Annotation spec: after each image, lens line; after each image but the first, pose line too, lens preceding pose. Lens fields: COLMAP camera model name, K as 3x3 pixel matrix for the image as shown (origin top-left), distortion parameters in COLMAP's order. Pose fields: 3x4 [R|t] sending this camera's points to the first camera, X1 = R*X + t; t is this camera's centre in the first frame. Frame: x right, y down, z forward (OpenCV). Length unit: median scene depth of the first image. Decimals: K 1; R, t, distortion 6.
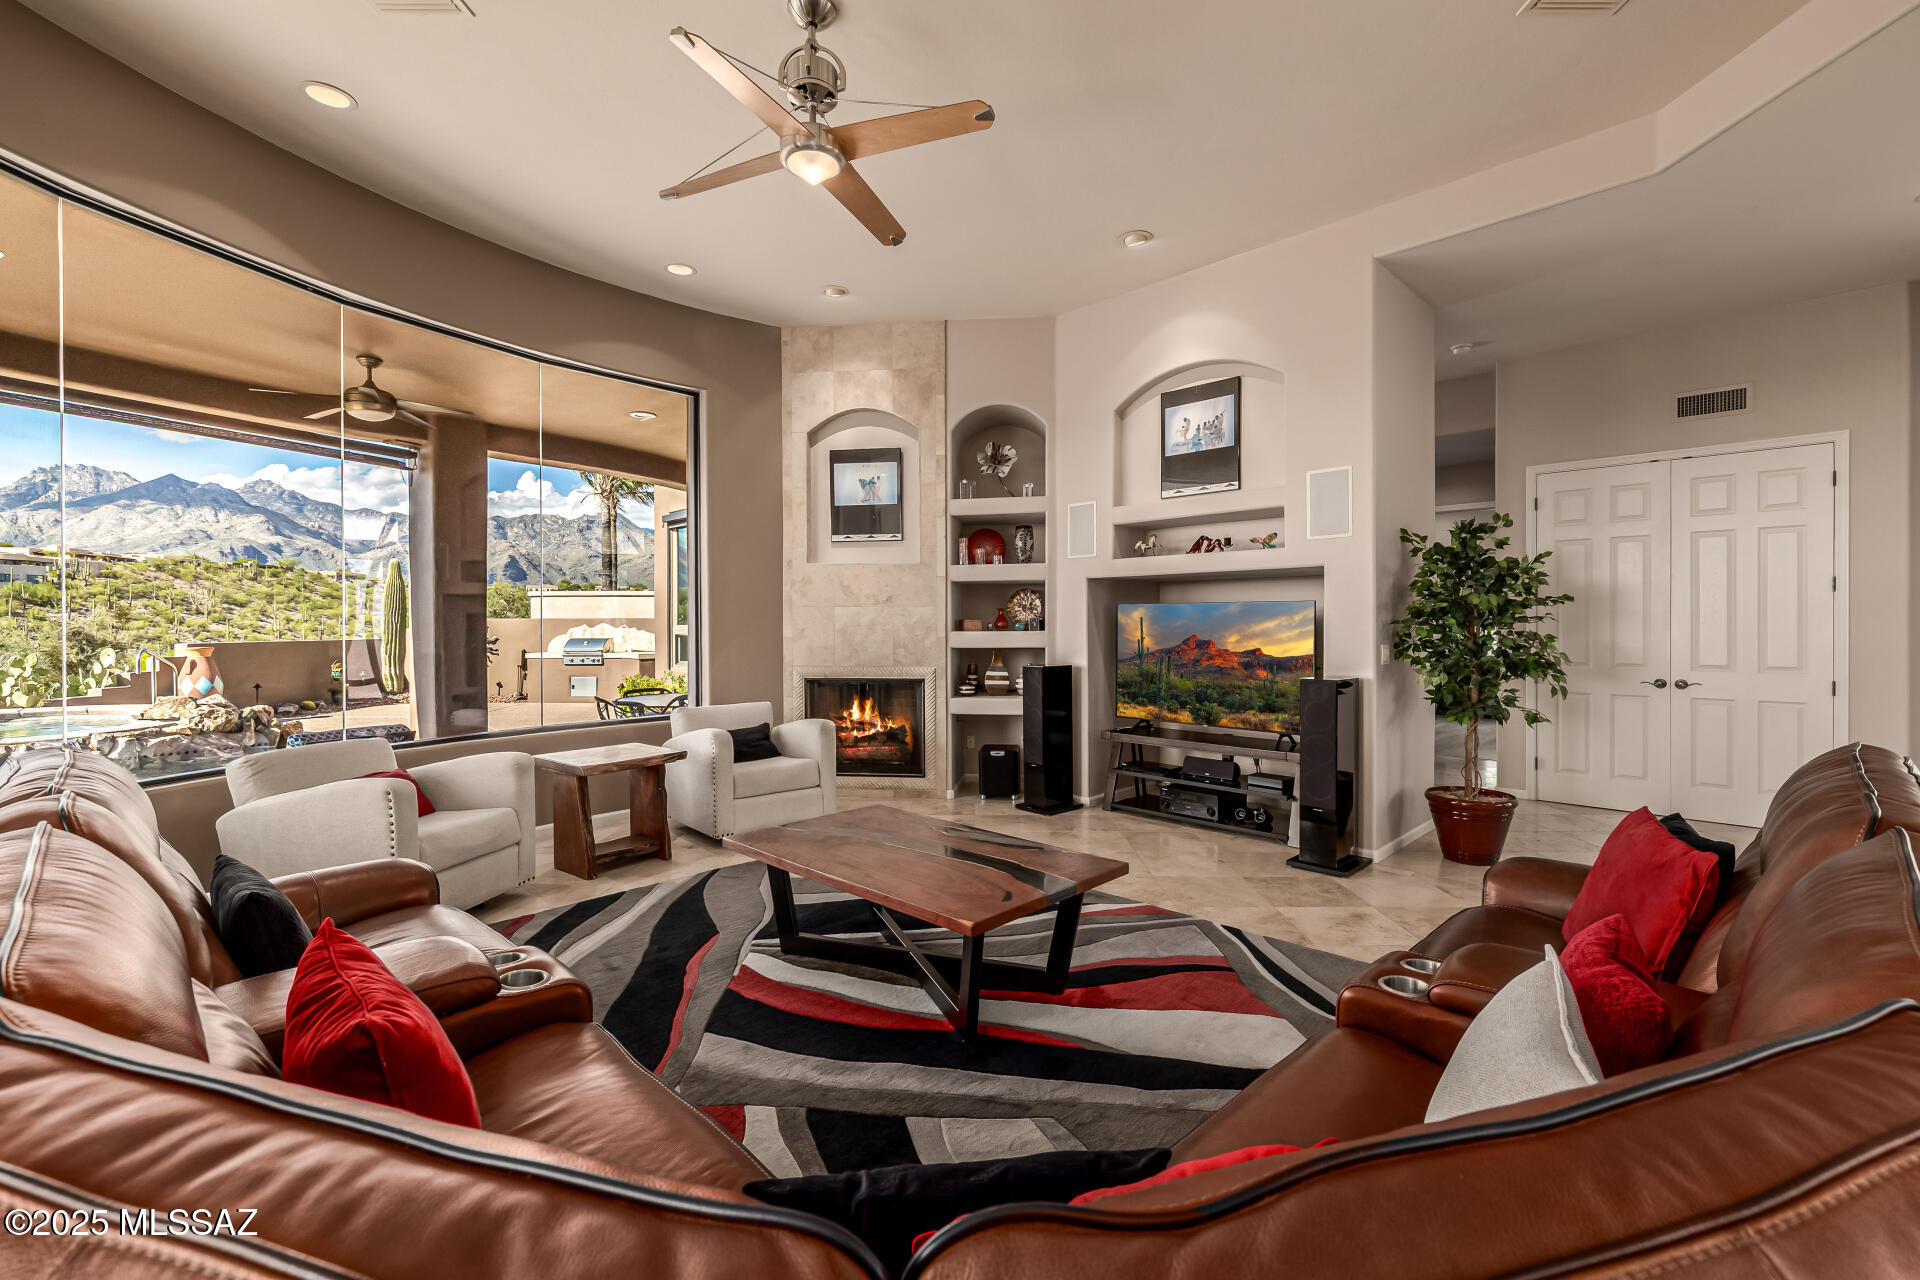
lens RADIAL K [[819.2, 0, 967.5], [0, 819.2, 628.9], [0, 0, 1]] dist [0.003804, -0.000947]
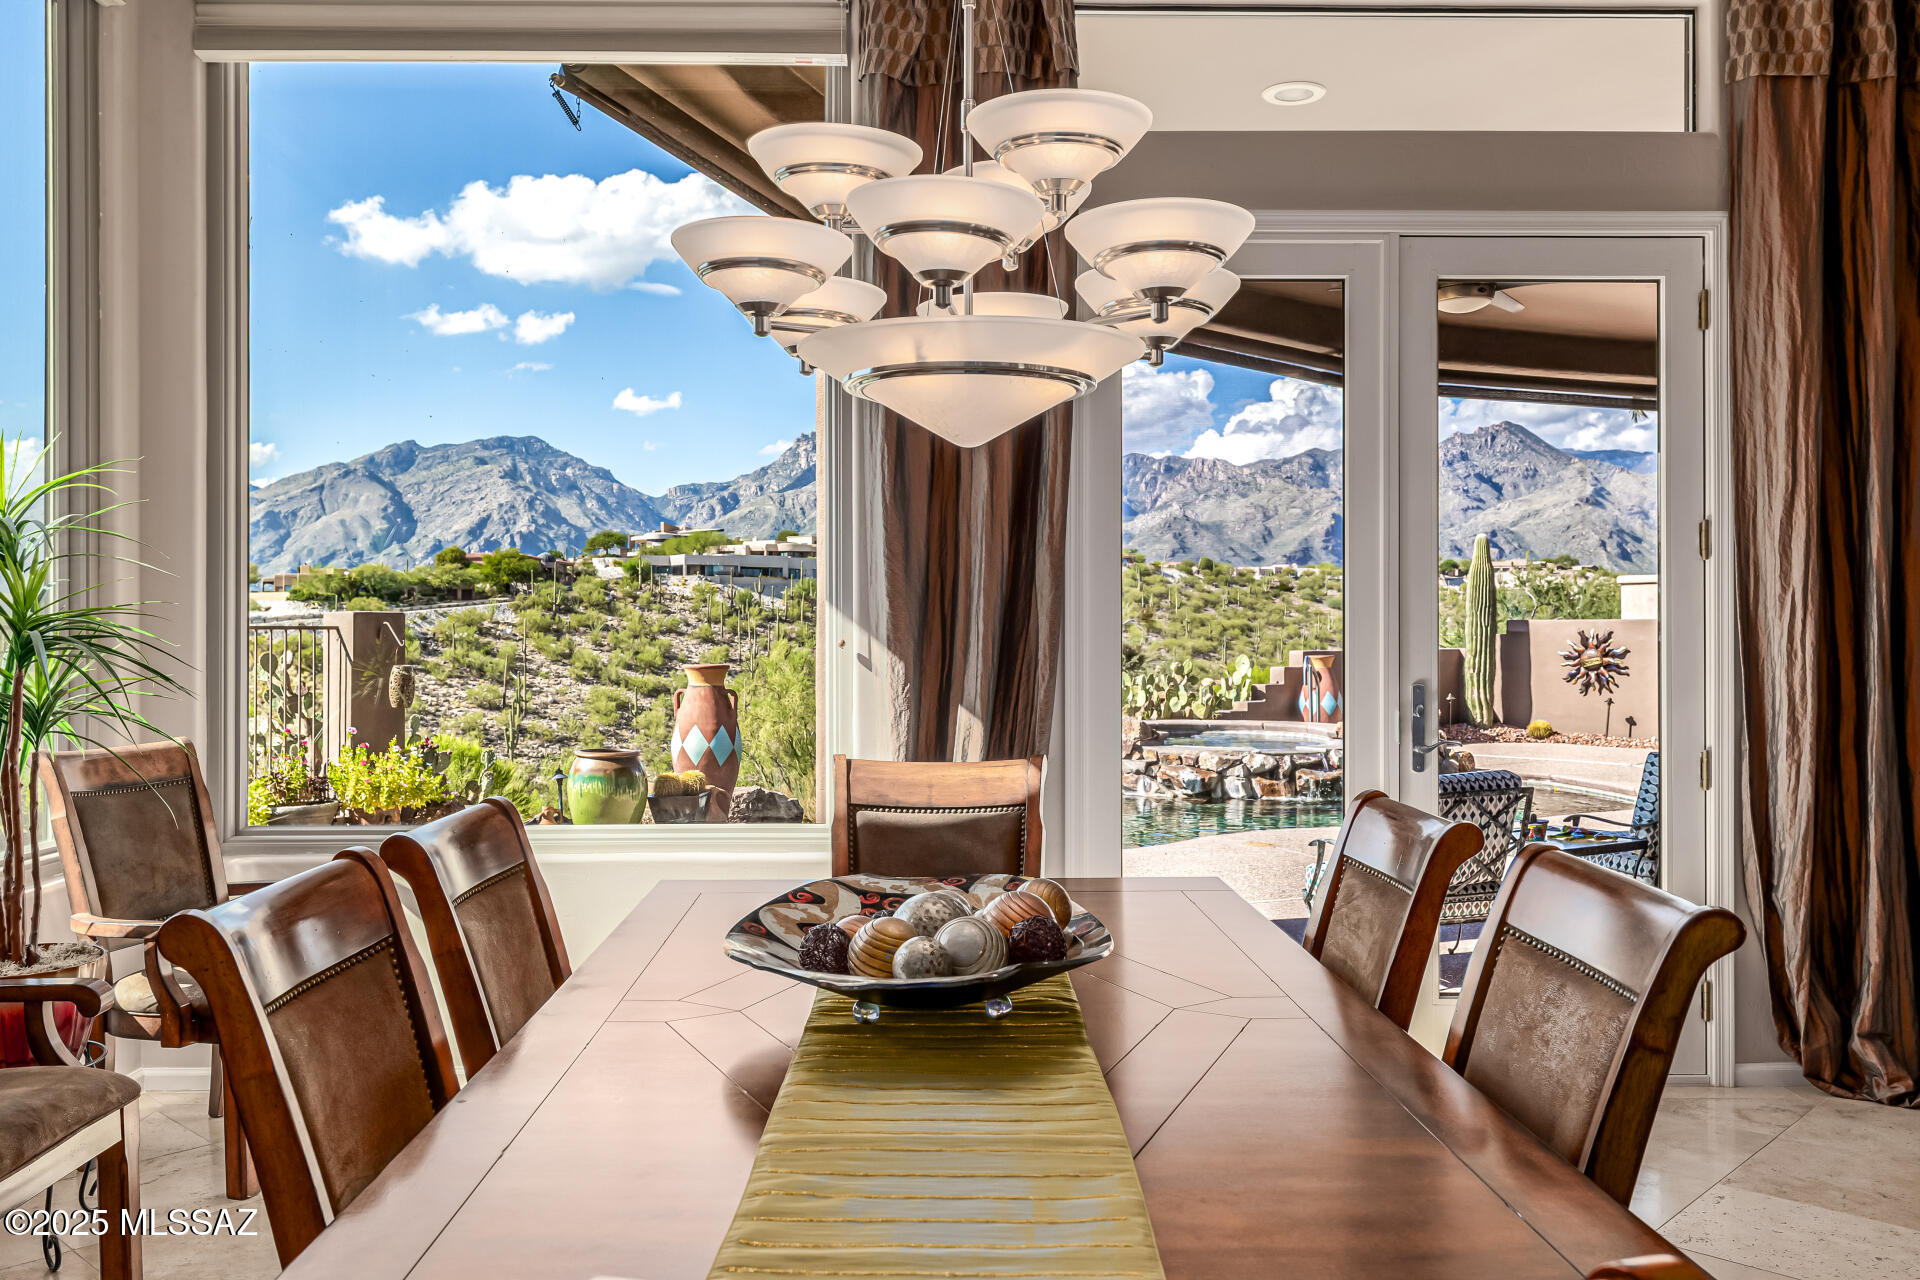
lens RADIAL K [[1554.0, 0, 927.9], [0, 1554.0, 627.5], [0, 0, 1]] dist [0.006023, 0.000857]
pose [[0.718359, -0.000009, -0.695672, -0.323408], [-0.006357, 0.999958, -0.006577, 0.015903], [0.695643, 0.009147, 0.718329, -0.740664]]
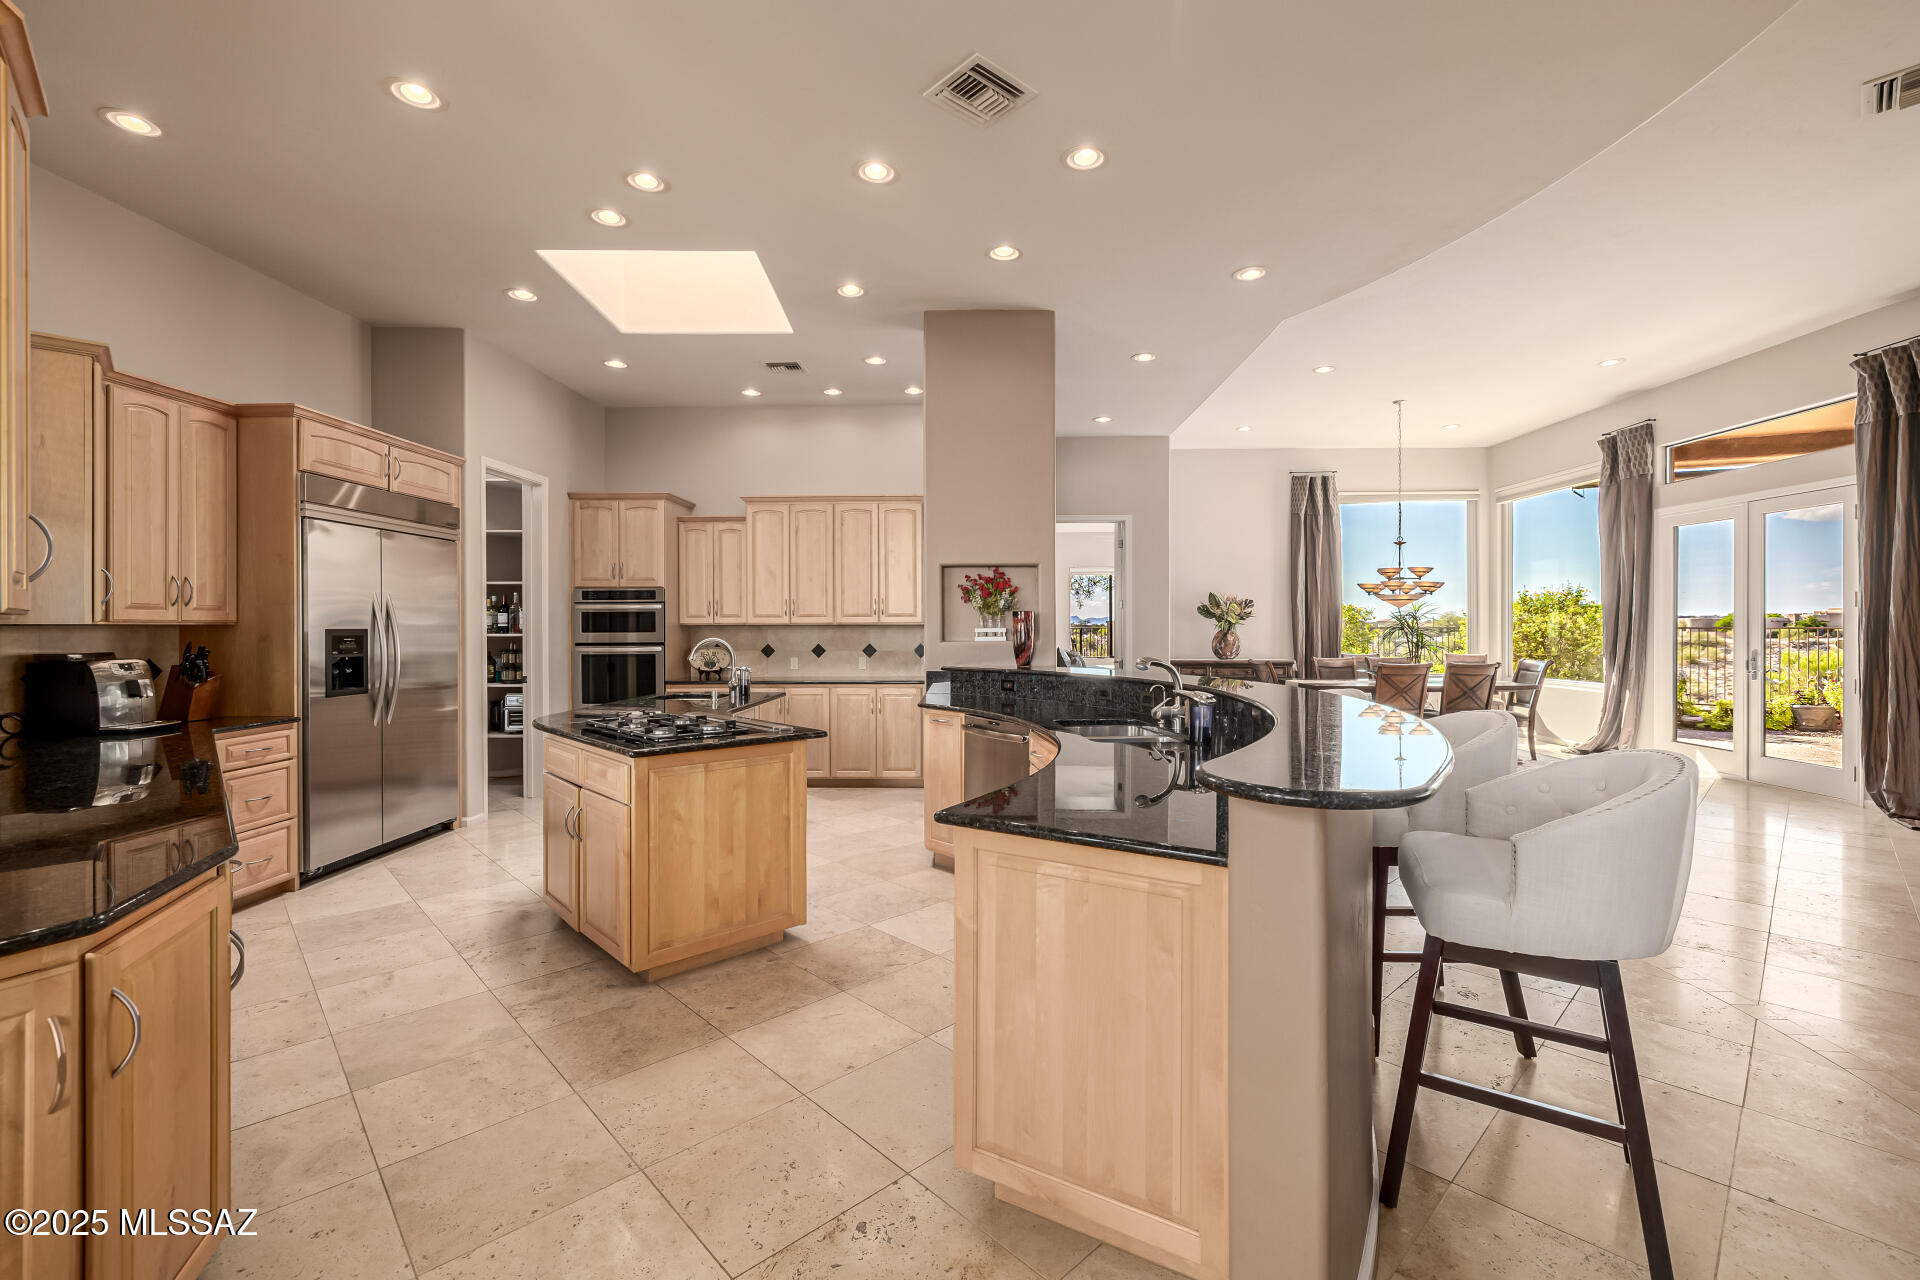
lens RADIAL K [[819.2, 0, 964.0], [0, 819.2, 627.8], [0, 0, 1]] dist [0.003804, -0.000947]
pose [[-0.720297, 0.003412, -0.693658, 0.875550], [-0.001843, 0.999975, 0.006833, -0.000857], [0.693663, 0.006201, -0.720273, -0.027265]]
